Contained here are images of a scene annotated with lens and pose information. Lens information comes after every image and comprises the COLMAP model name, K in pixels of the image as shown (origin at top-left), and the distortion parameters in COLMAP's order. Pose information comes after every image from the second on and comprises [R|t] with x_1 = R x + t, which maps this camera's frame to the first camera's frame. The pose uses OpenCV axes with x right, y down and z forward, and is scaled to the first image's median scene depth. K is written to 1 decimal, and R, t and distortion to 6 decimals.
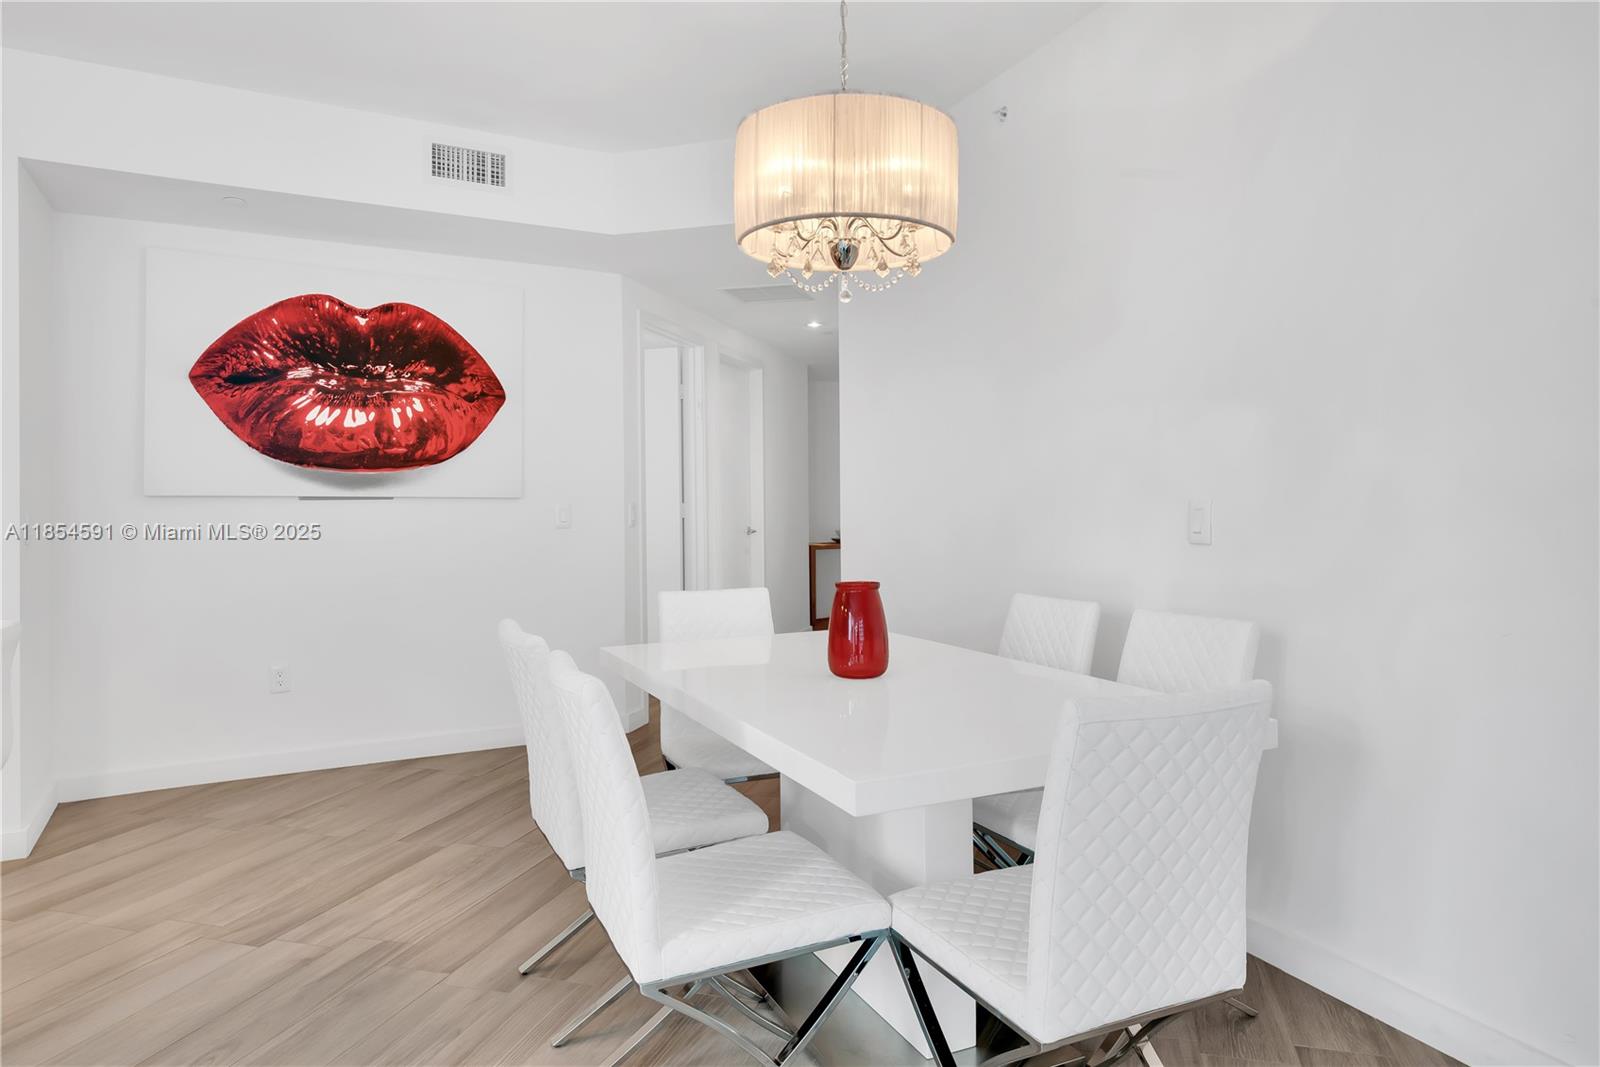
lens RADIAL K [[1011.9, 0, 847.3], [0, 1011.9, 496.2], [0, 0, 1]] dist [-0.011081, -0.001176]
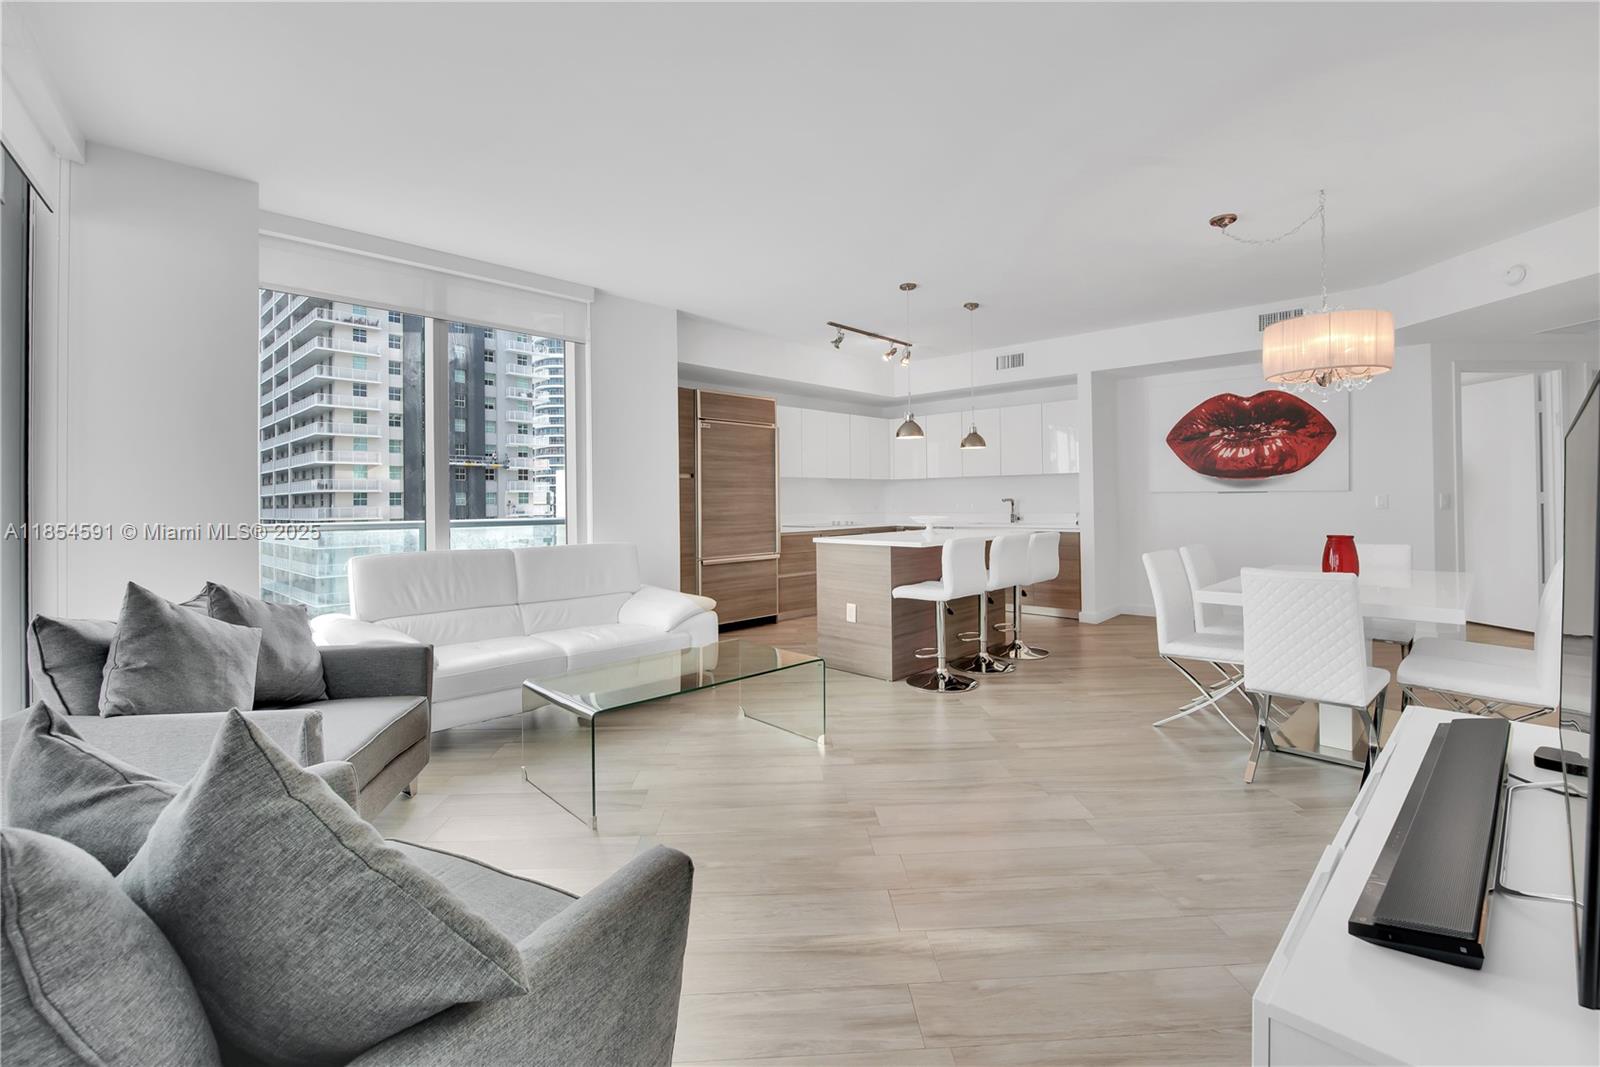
lens RADIAL K [[677.5, 0, 787.9], [0, 677.5, 508.9], [0, 0, 1]] dist [-0.014559, -0.000343]
pose [[0.285465, 0.015924, -0.958257, 0.556773], [0.015928, 0.999645, 0.021357, -0.008173], [0.958257, -0.021360, 0.285110, -0.262397]]
